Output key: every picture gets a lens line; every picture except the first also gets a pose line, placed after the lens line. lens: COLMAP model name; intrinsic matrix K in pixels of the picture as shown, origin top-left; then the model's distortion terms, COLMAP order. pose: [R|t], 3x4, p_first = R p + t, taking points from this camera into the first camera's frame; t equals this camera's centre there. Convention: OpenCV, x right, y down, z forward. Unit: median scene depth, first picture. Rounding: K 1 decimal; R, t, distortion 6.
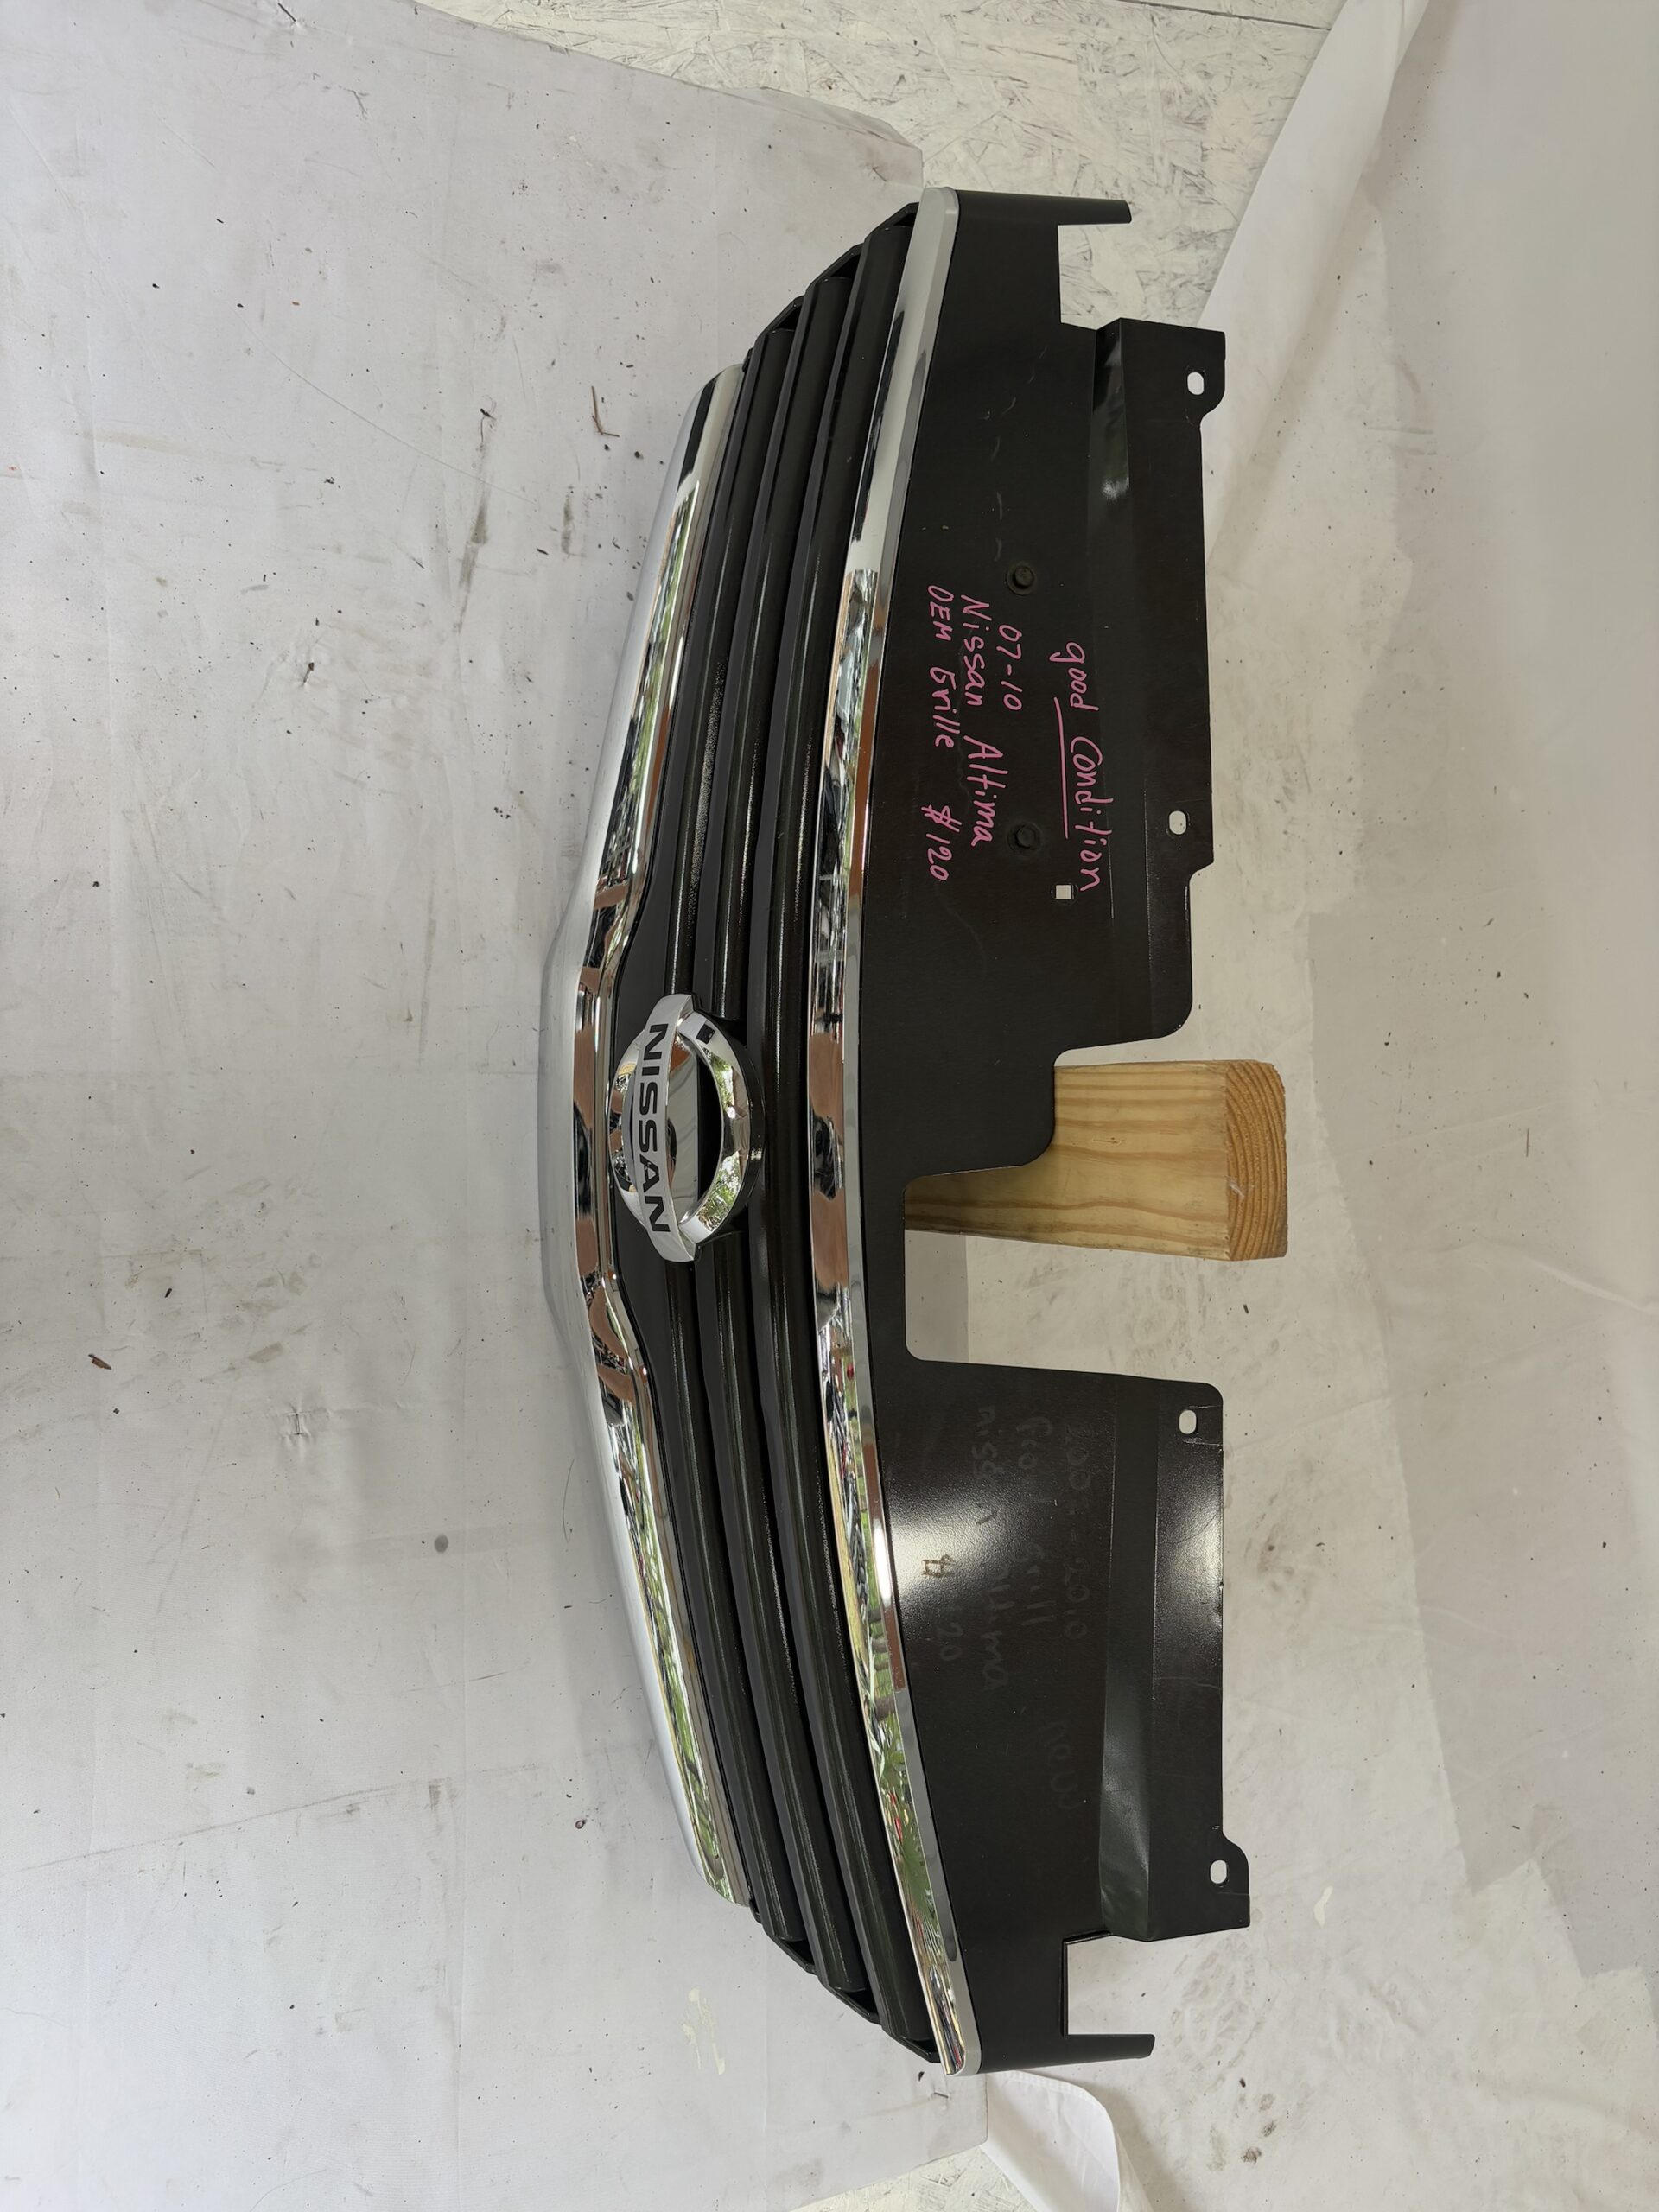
lens RADIAL K [[1711.7, 0, 829.5], [0, 1711.7, 1106.0], [0, 0, 1]] dist [0.013446, -0.035345]
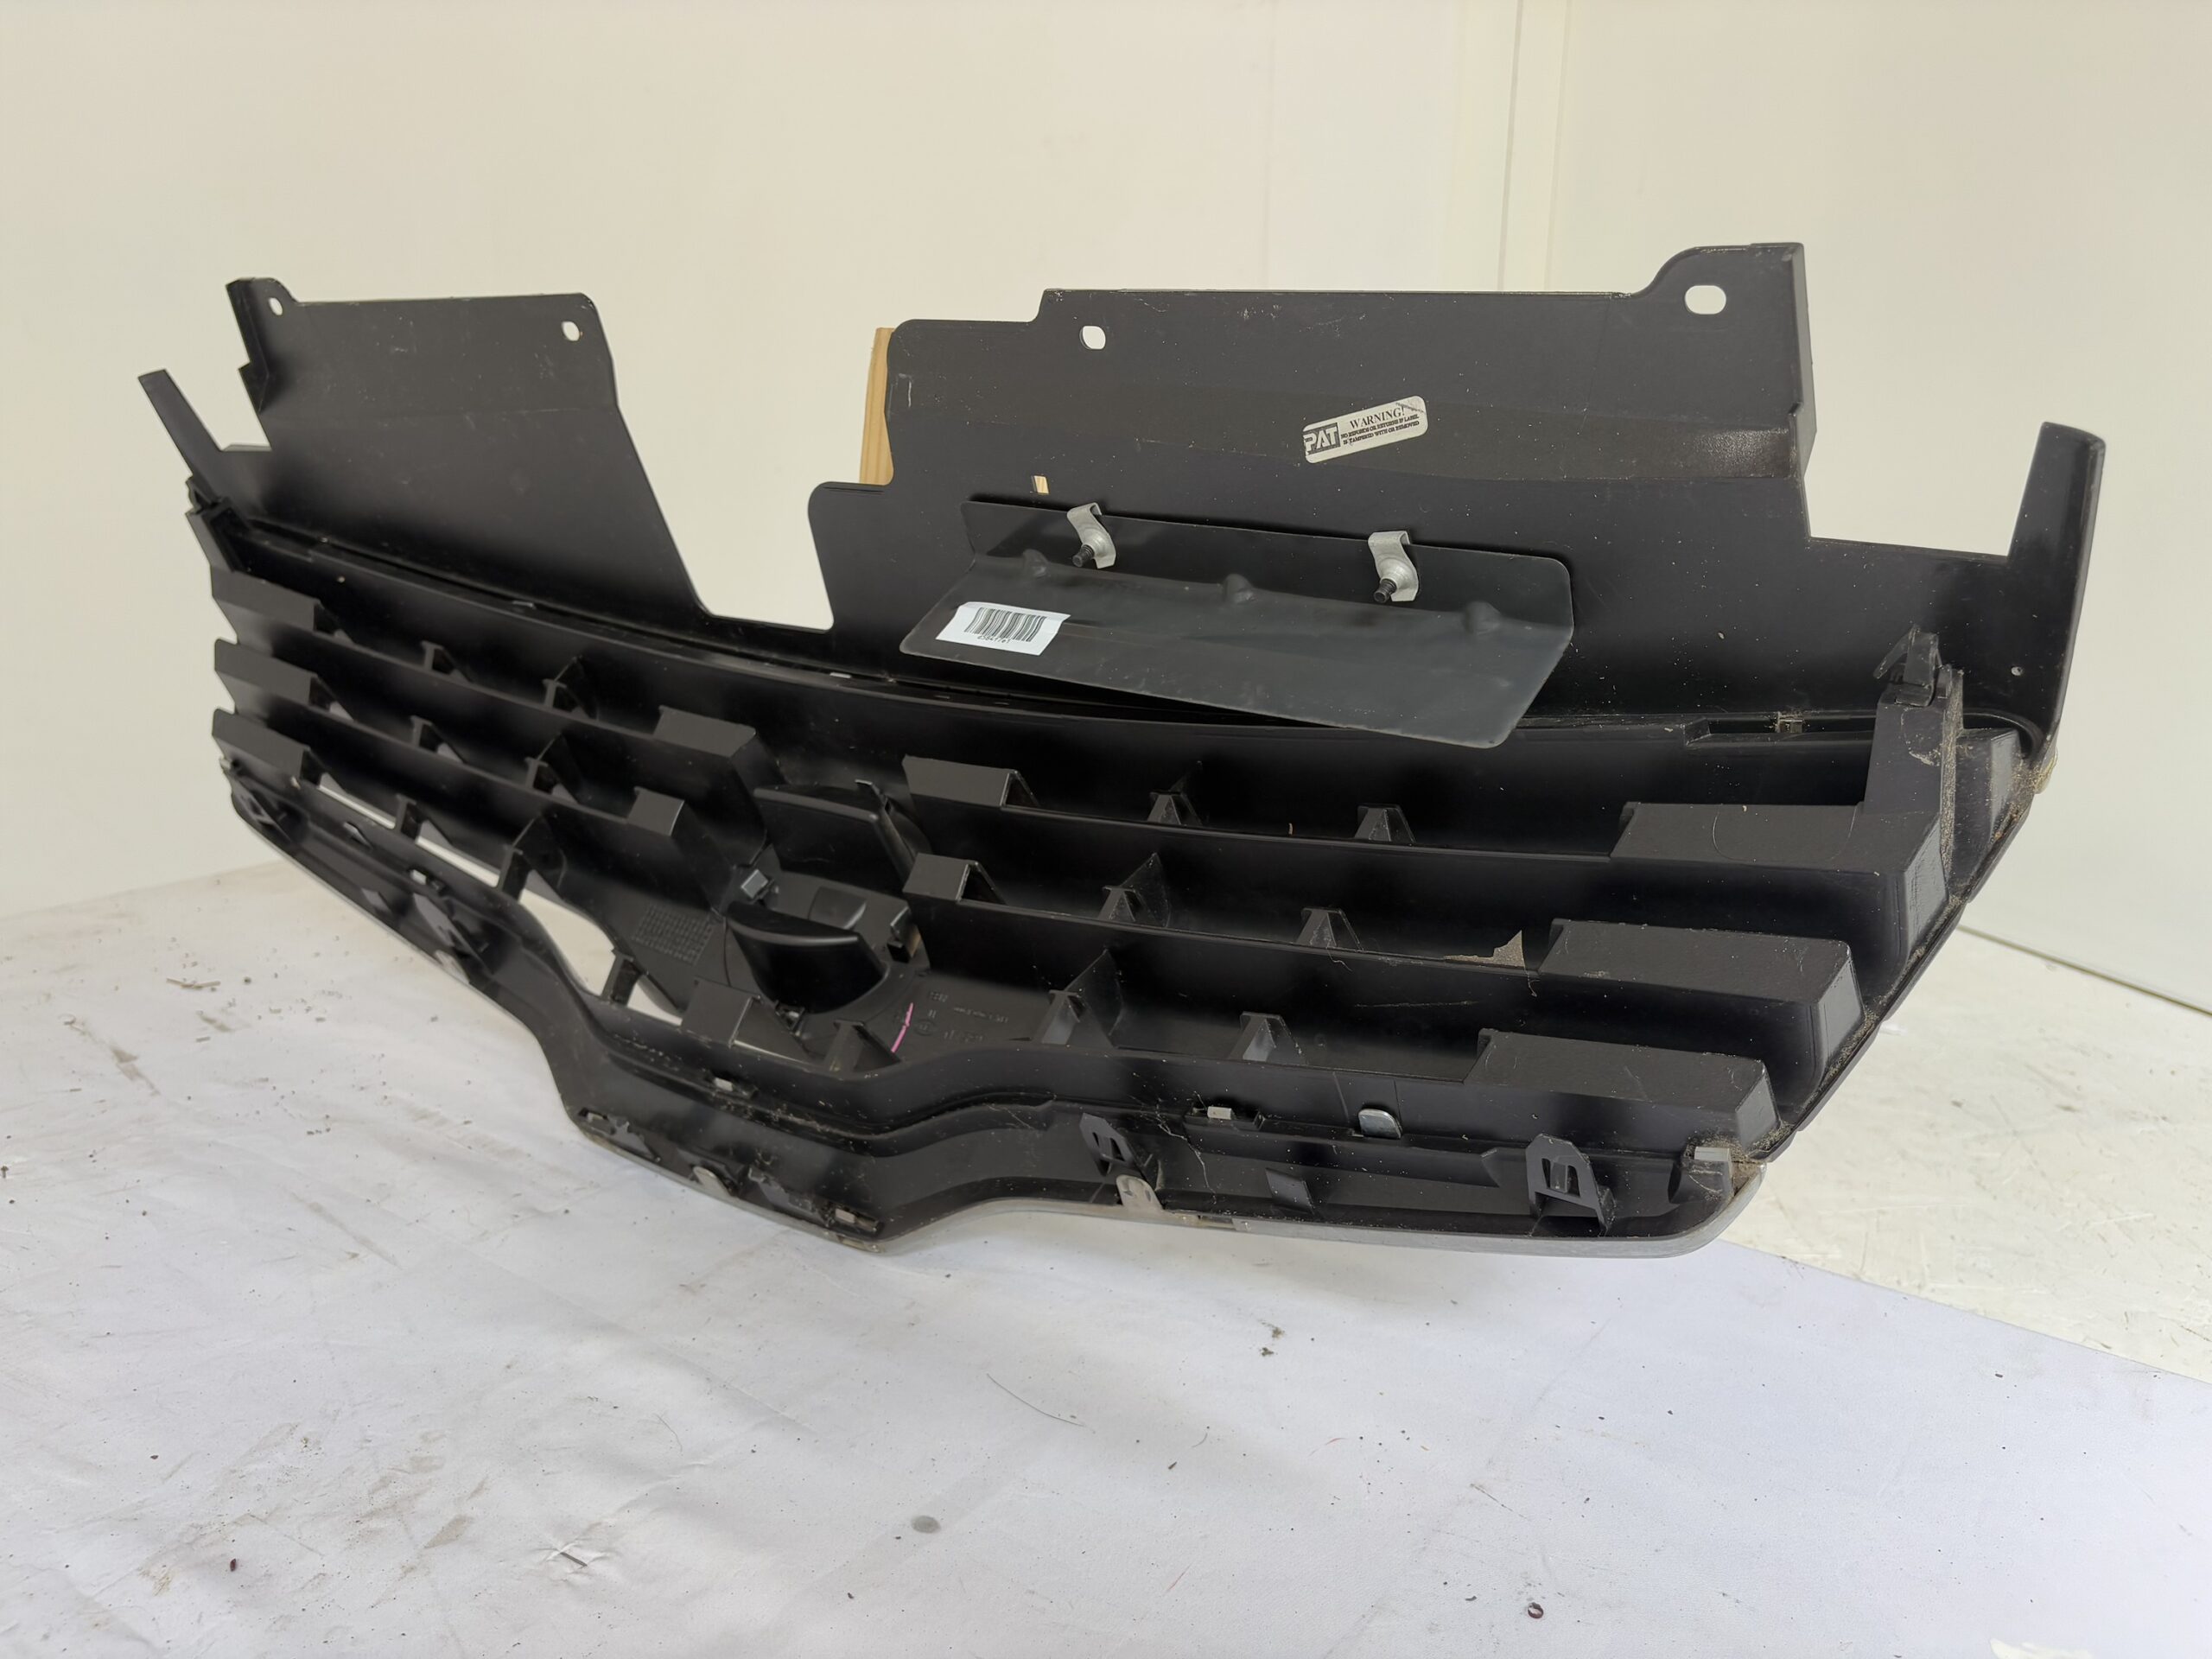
lens RADIAL K [[1694.0, 0, 1119.0], [0, 1694.0, 835.4], [0, 0, 1]] dist [0.045142, -0.065859]
pose [[0.539708, -0.614328, 0.575601, -0.380838], [0.810539, 0.194449, -0.552464, 0.581626], [0.227470, 0.764716, 0.602883, 0.505567]]
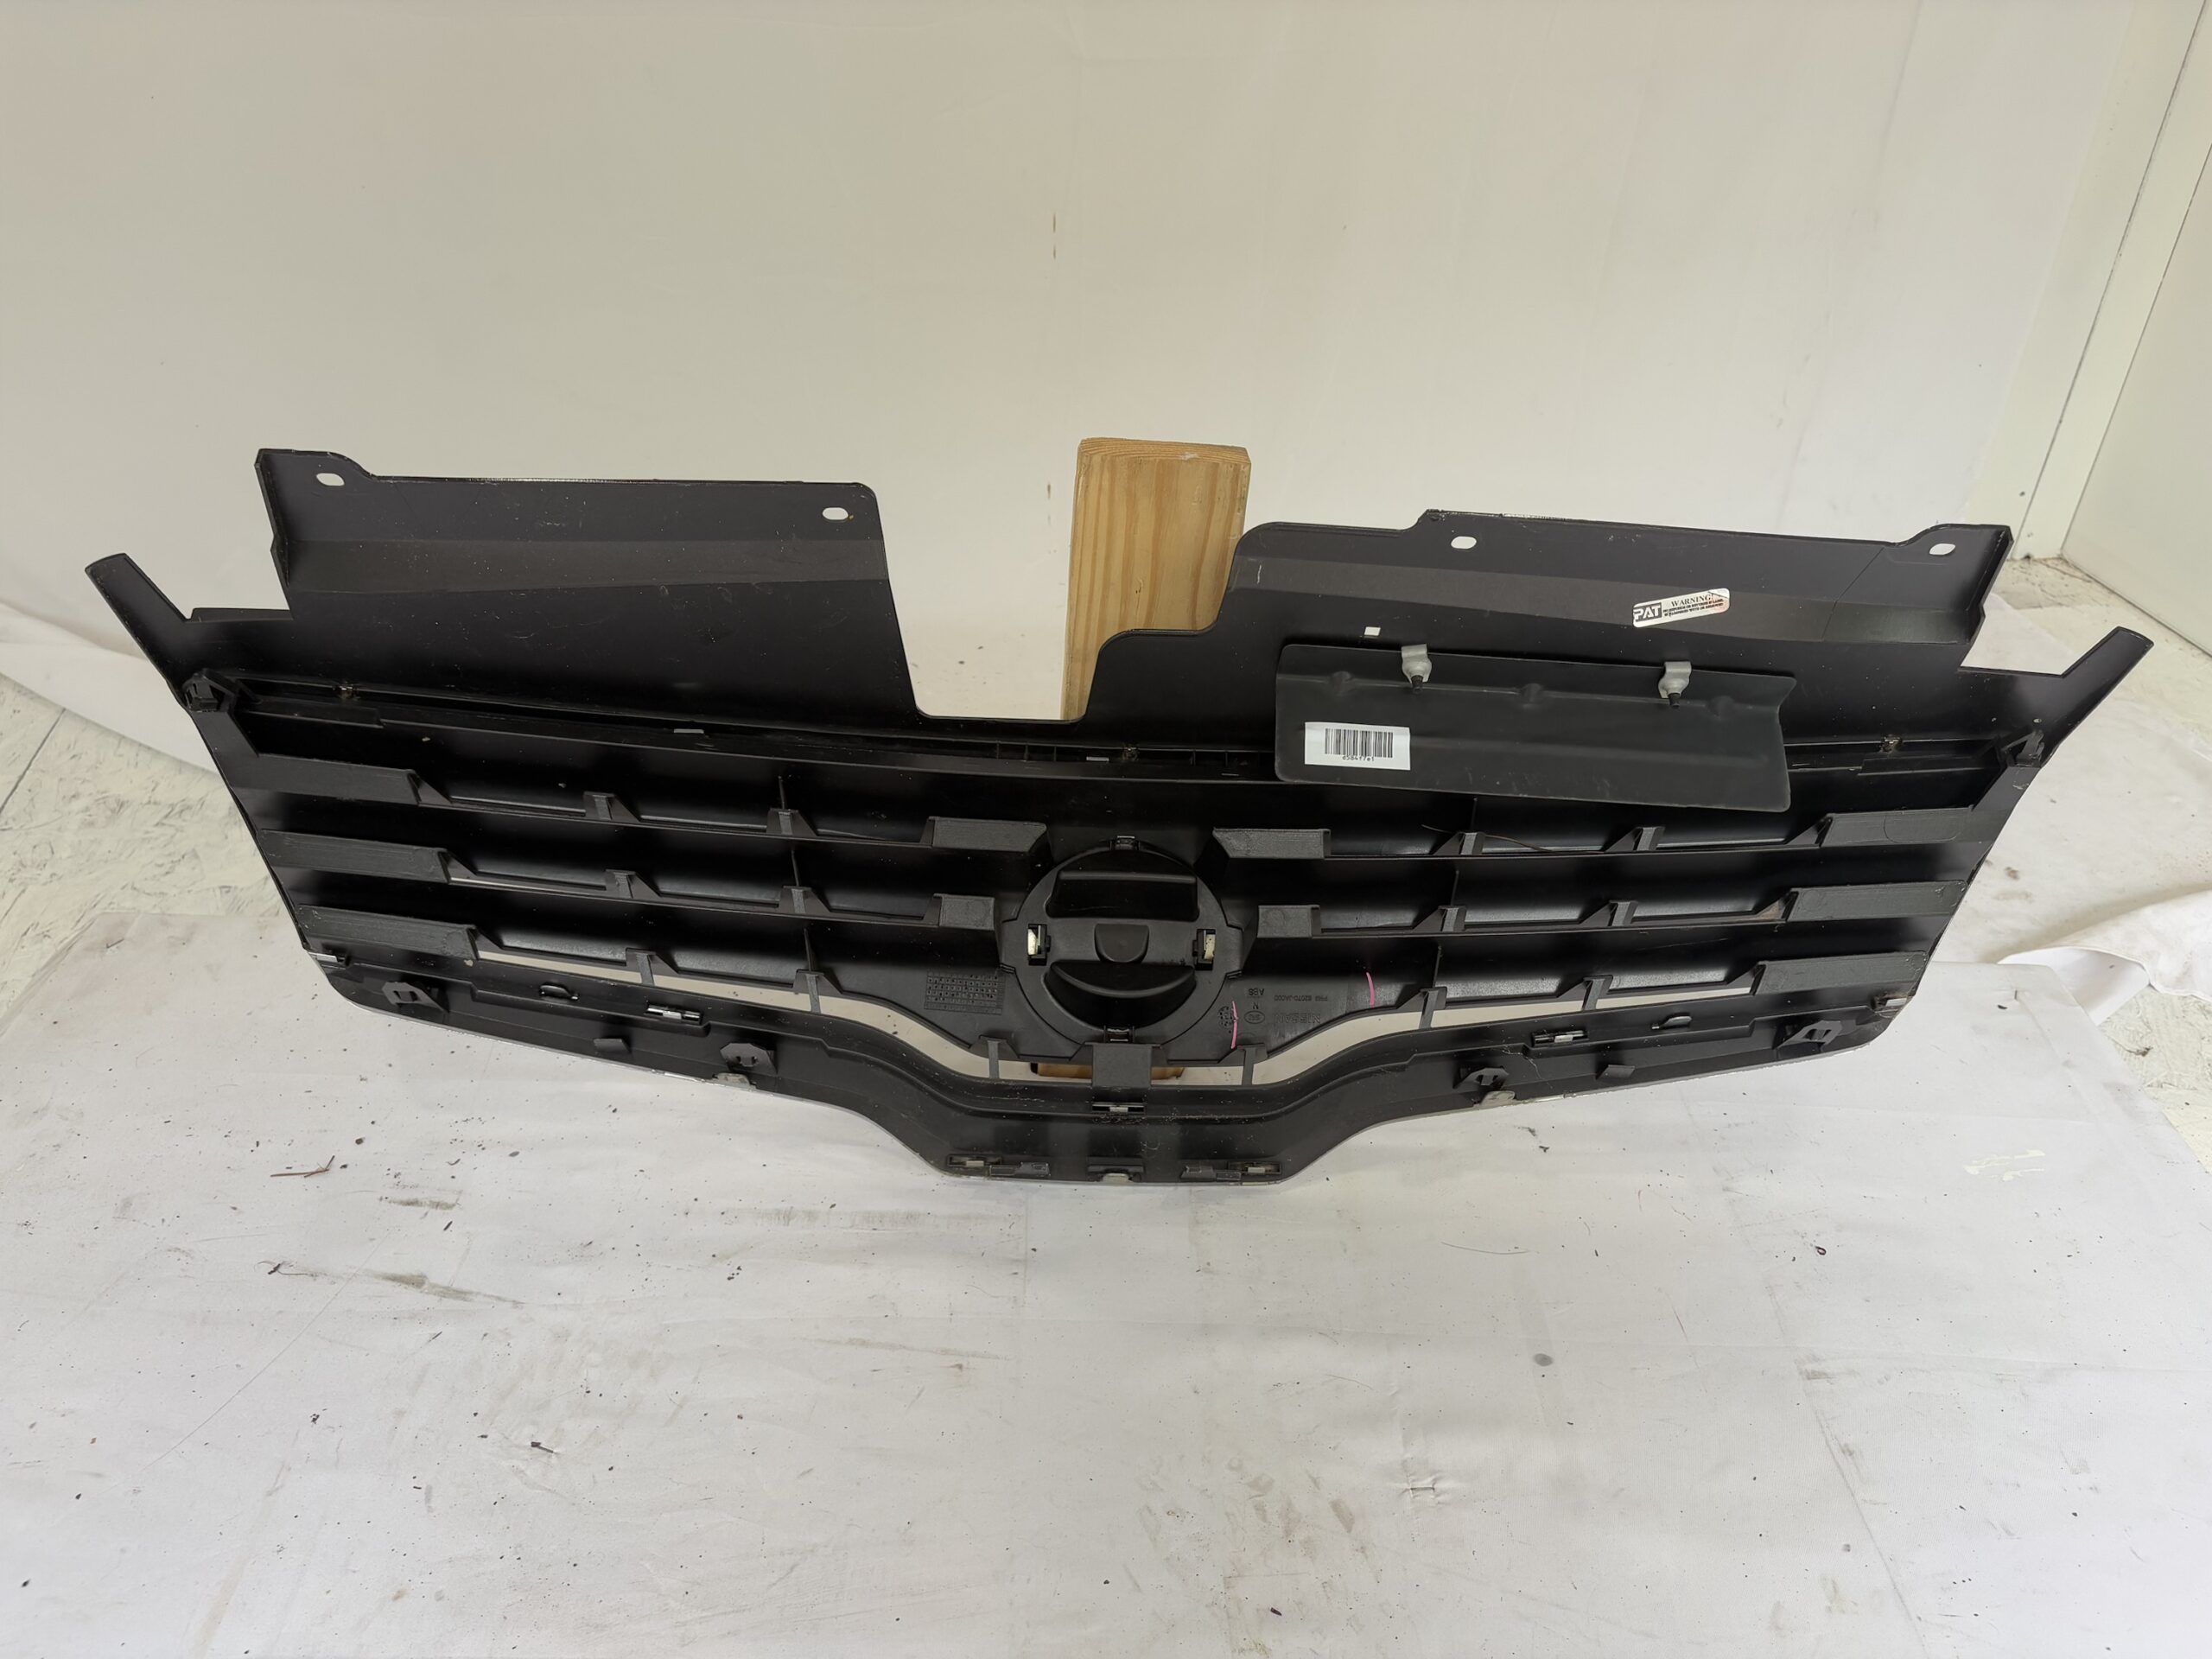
lens RADIAL K [[1694.0, 0, 1119.0], [0, 1694.0, 835.4], [0, 0, 1]] dist [0.045142, -0.065859]
pose [[0.034761, -0.869546, 0.492626, -0.441339], [0.996613, 0.066917, 0.047793, -0.029594], [-0.074523, 0.489297, 0.868928, 0.098597]]
